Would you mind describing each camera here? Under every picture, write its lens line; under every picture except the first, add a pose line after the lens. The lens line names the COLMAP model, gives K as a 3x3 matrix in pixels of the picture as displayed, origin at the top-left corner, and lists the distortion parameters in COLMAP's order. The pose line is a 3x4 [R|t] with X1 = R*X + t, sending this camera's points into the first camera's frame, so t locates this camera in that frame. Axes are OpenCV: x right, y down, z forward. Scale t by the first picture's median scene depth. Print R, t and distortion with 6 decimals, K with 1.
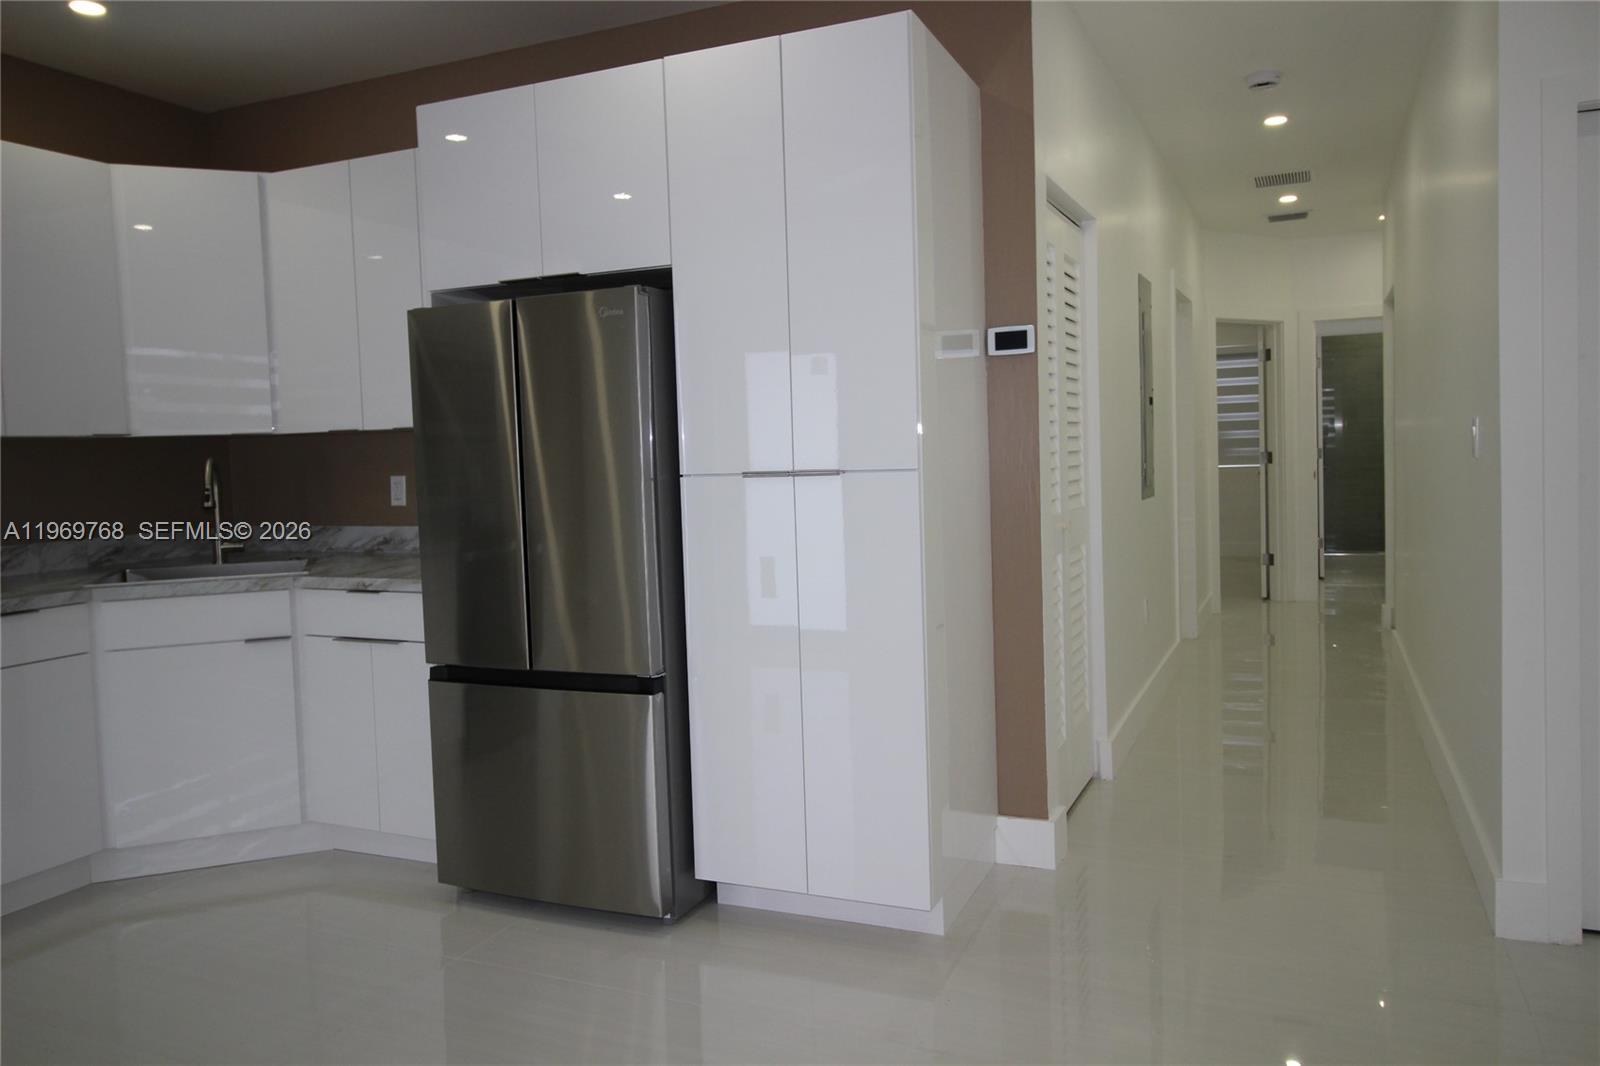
lens RADIAL K [[1159.3, 0, 798.9], [0, 1159.3, 506.0], [0, 0, 1]] dist [-0.002585, 0.027935]
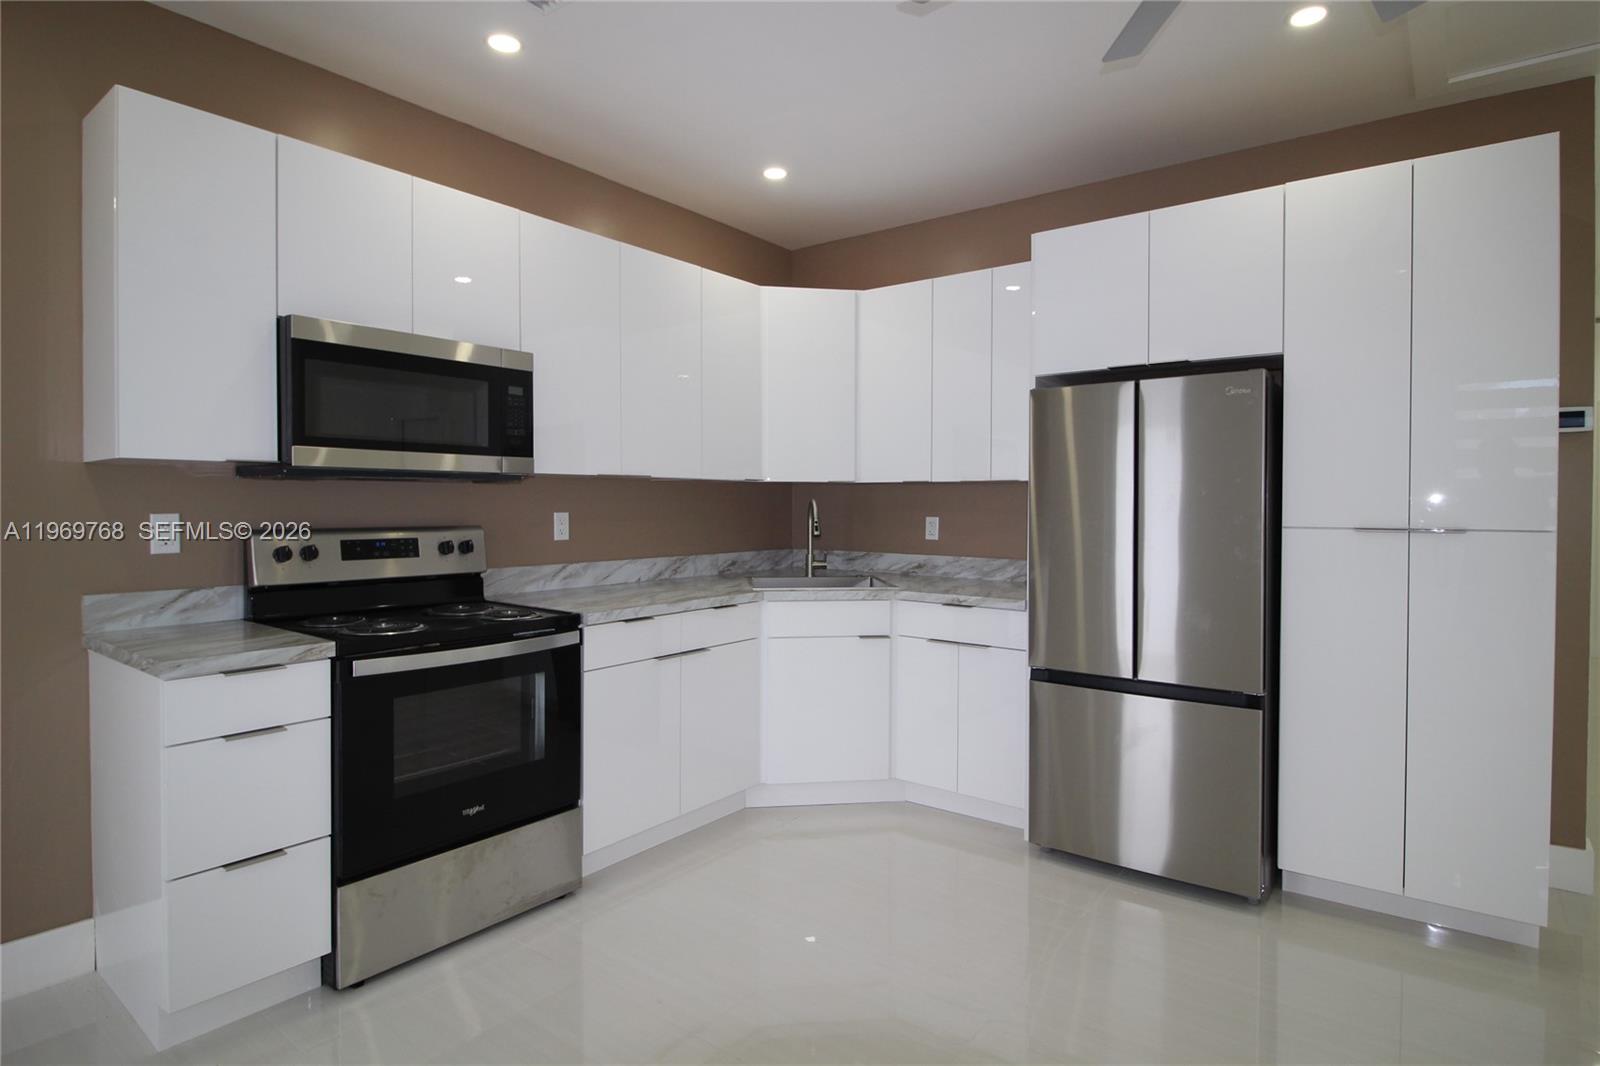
lens RADIAL K [[844.2, 0, 795.8], [0, 844.2, 514.5], [0, 0, 1]] dist [0.001540, -0.000698]
pose [[0.976026, 0.038405, -0.214237, -0.353362], [-0.045856, 0.998500, -0.029920, 0.008429], [0.212766, 0.039027, 0.976323, 0.034820]]
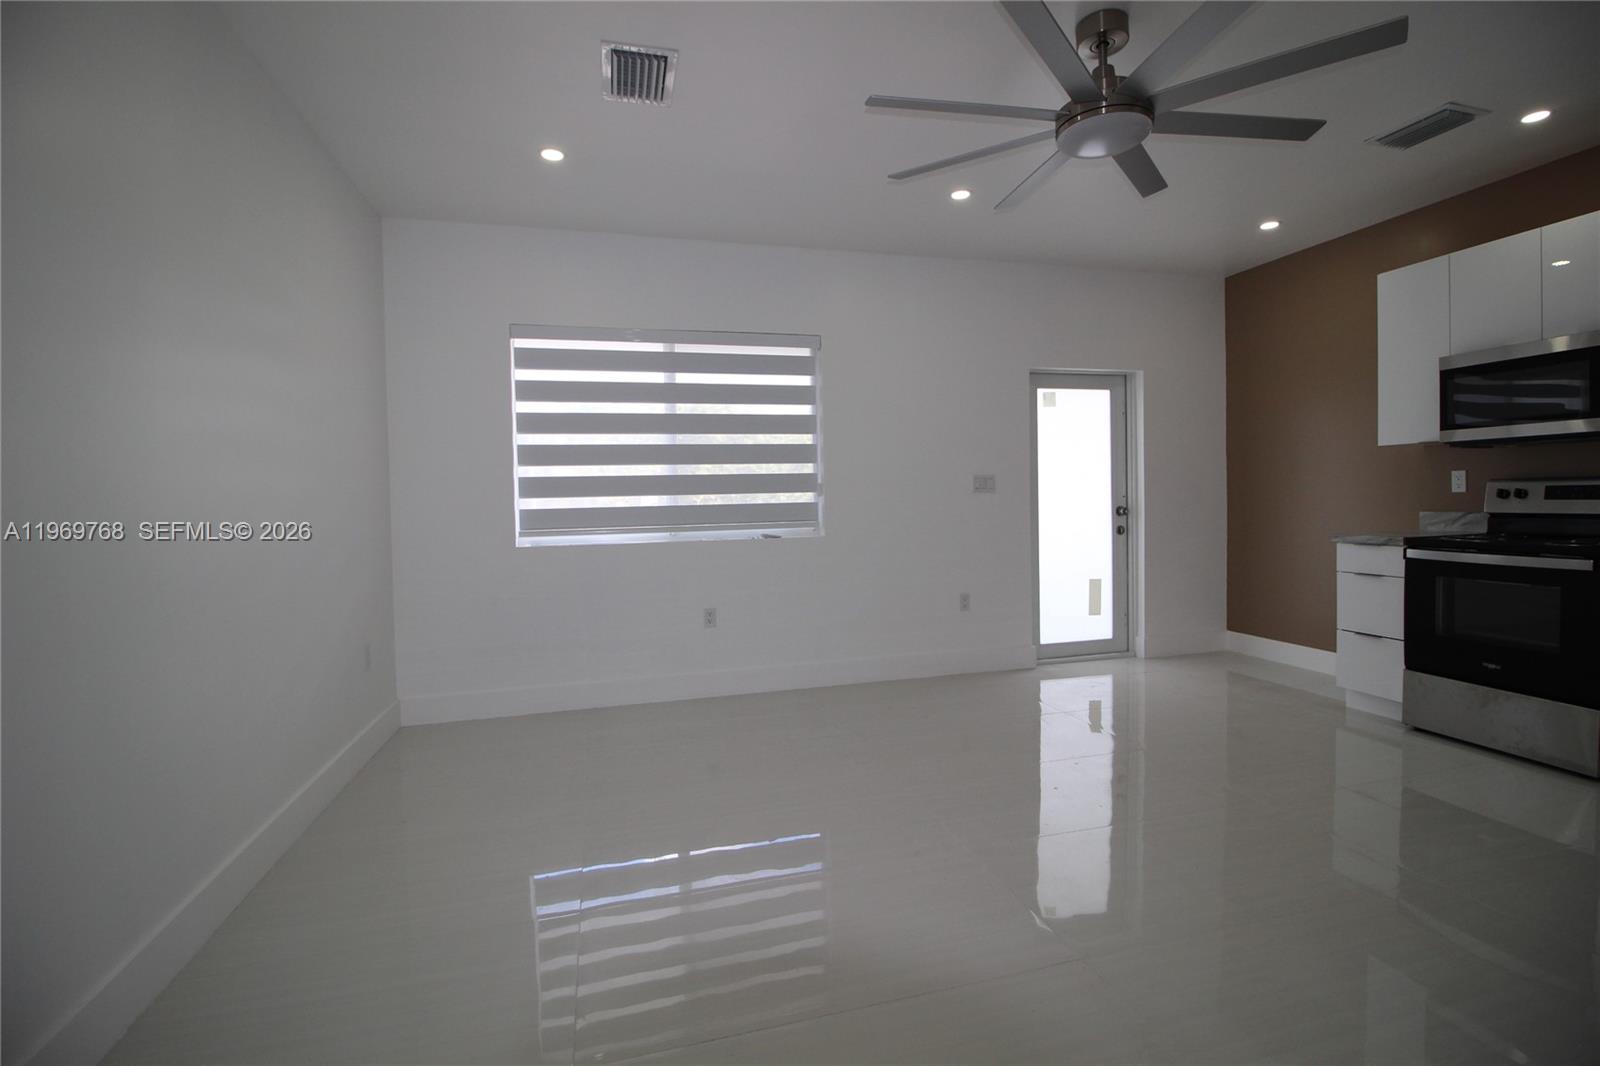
lens RADIAL K [[746.6, 0, 803.9], [0, 746.6, 517.9], [0, 0, 1]] dist [-0.000294, -0.000033]
pose [[-0.772822, 0.062780, -0.631510, 0.461448], [0.012331, 0.996393, 0.083963, -0.024573], [0.634503, 0.057101, -0.770808, 0.825635]]
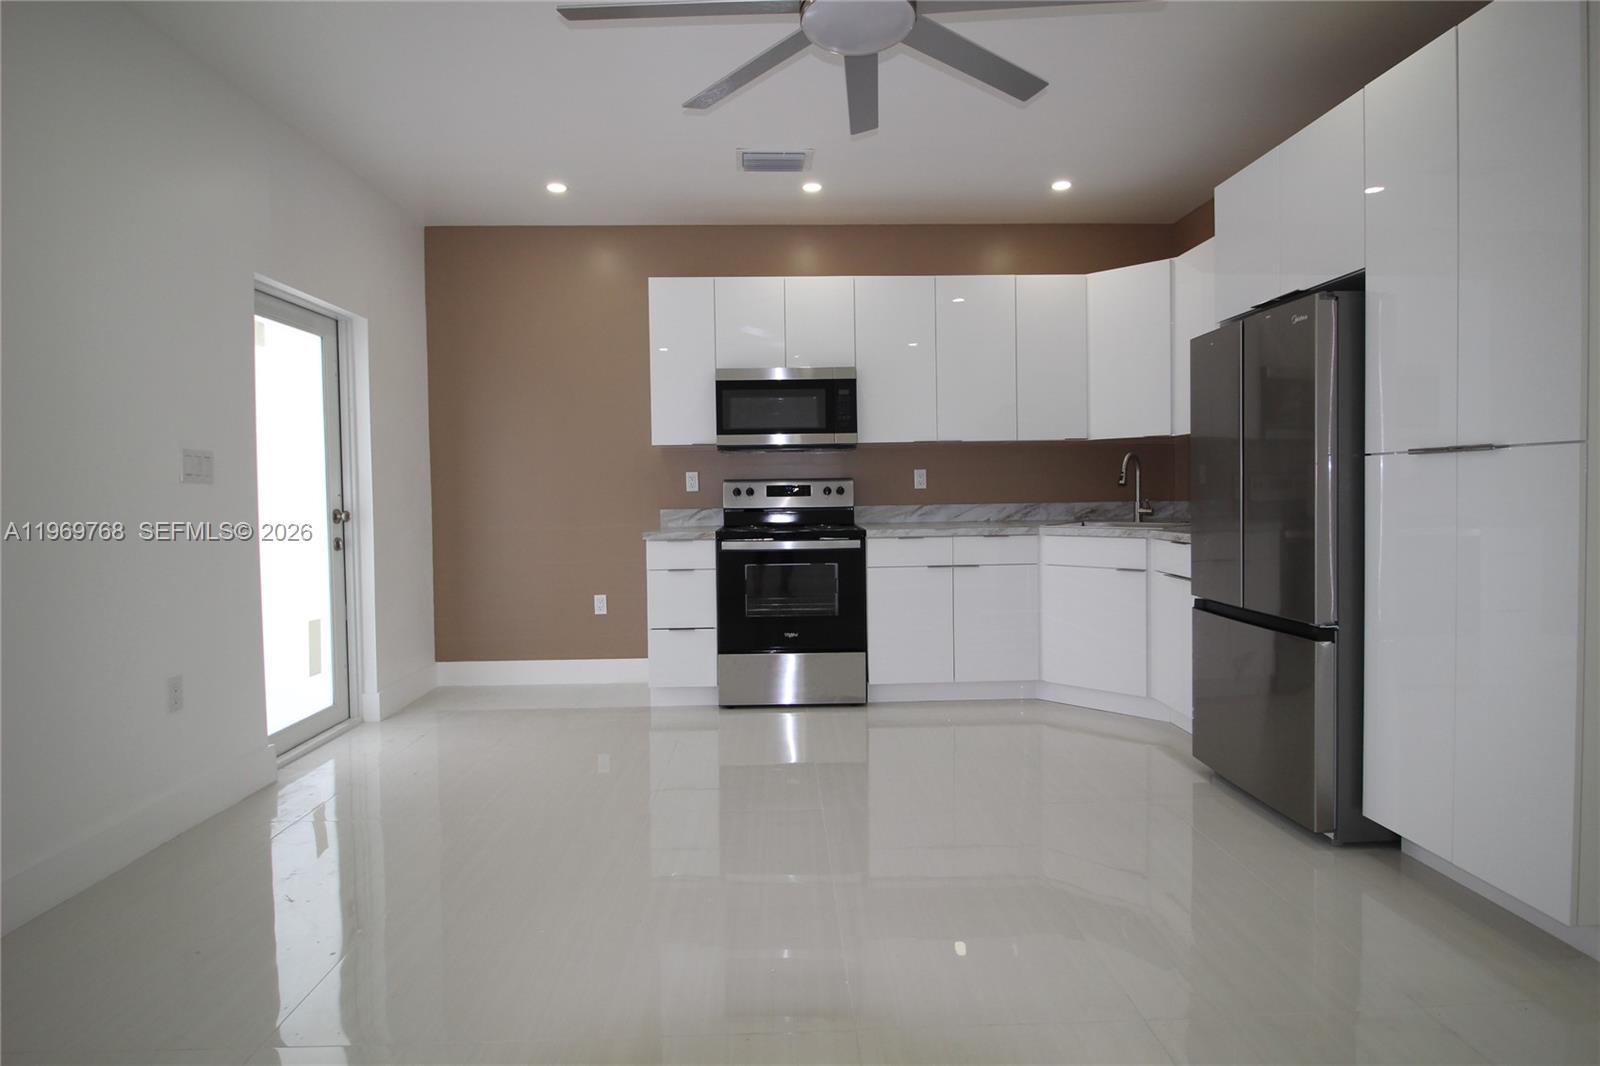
lens RADIAL K [[844.2, 0, 795.8], [0, 844.2, 514.5], [0, 0, 1]] dist [0.001540, -0.000698]
pose [[0.439962, 0.051051, -0.896564, 0.342023], [-0.044739, 0.998389, 0.034894, 0.024376], [0.896901, 0.024760, 0.441538, 0.124663]]
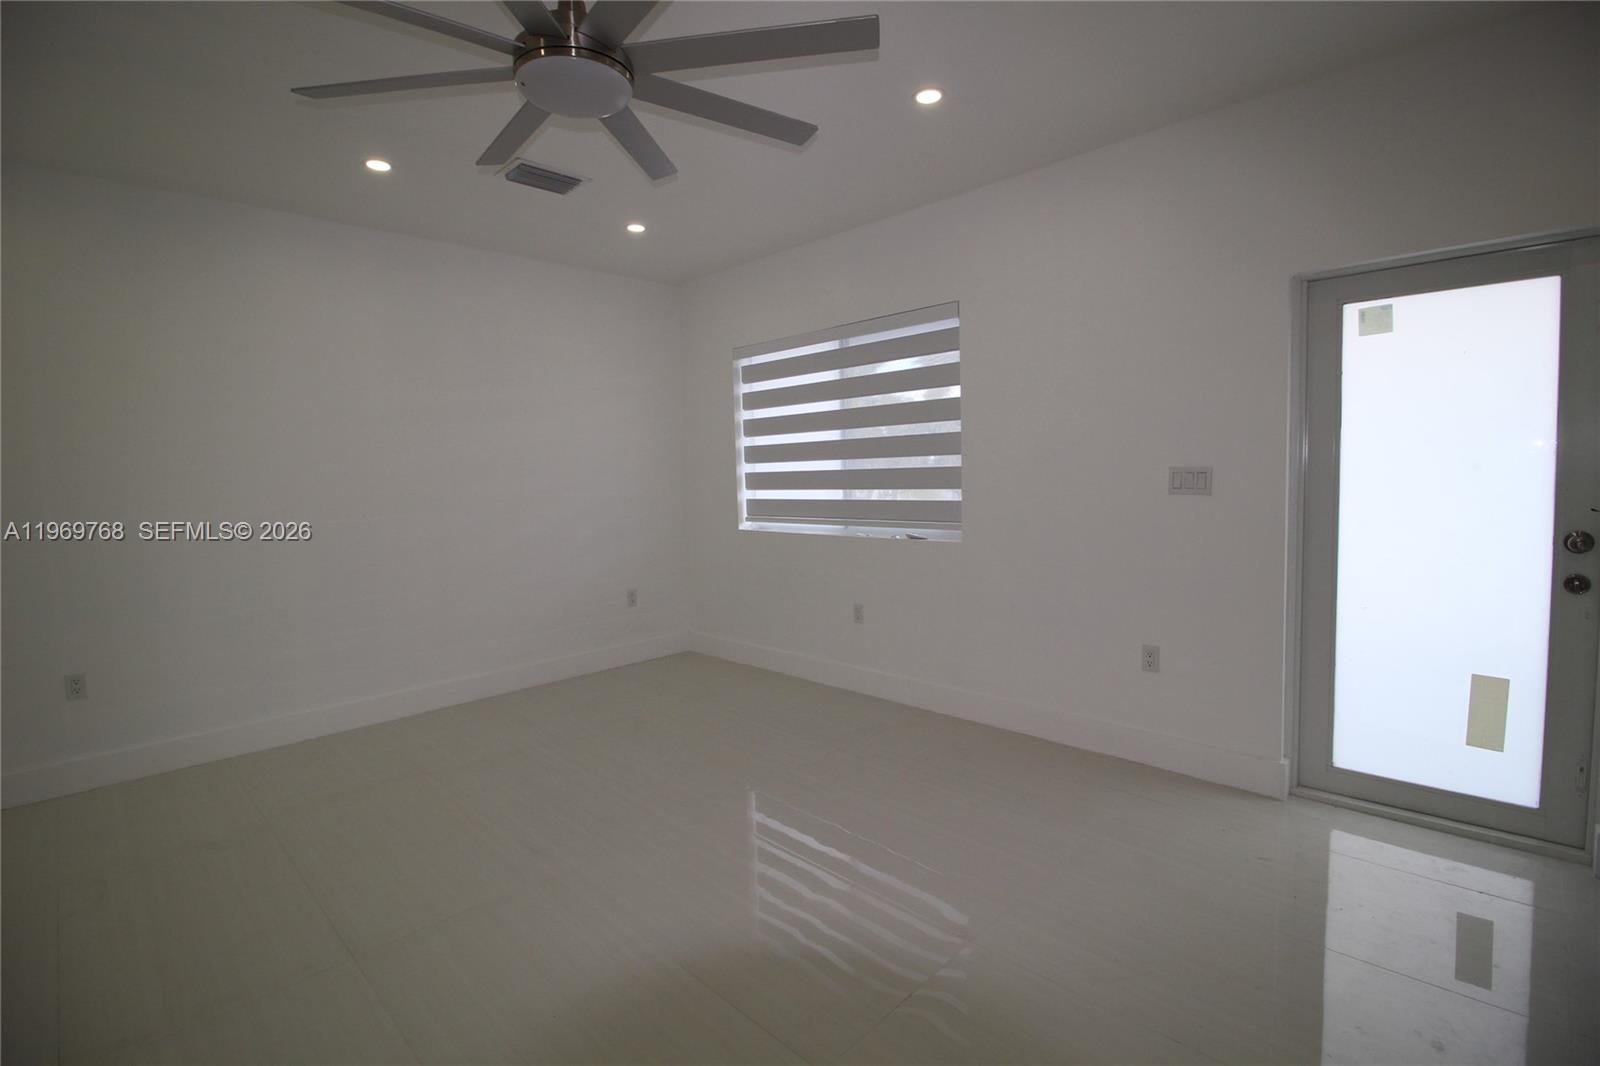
lens RADIAL K [[746.6, 0, 803.9], [0, 746.6, 517.9], [0, 0, 1]] dist [-0.000294, -0.000033]
pose [[-0.935348, 0.031653, 0.352310, -0.568129], [0.069717, 0.992948, 0.095882, -0.039566], [-0.346790, 0.114245, -0.930959, 0.941081]]
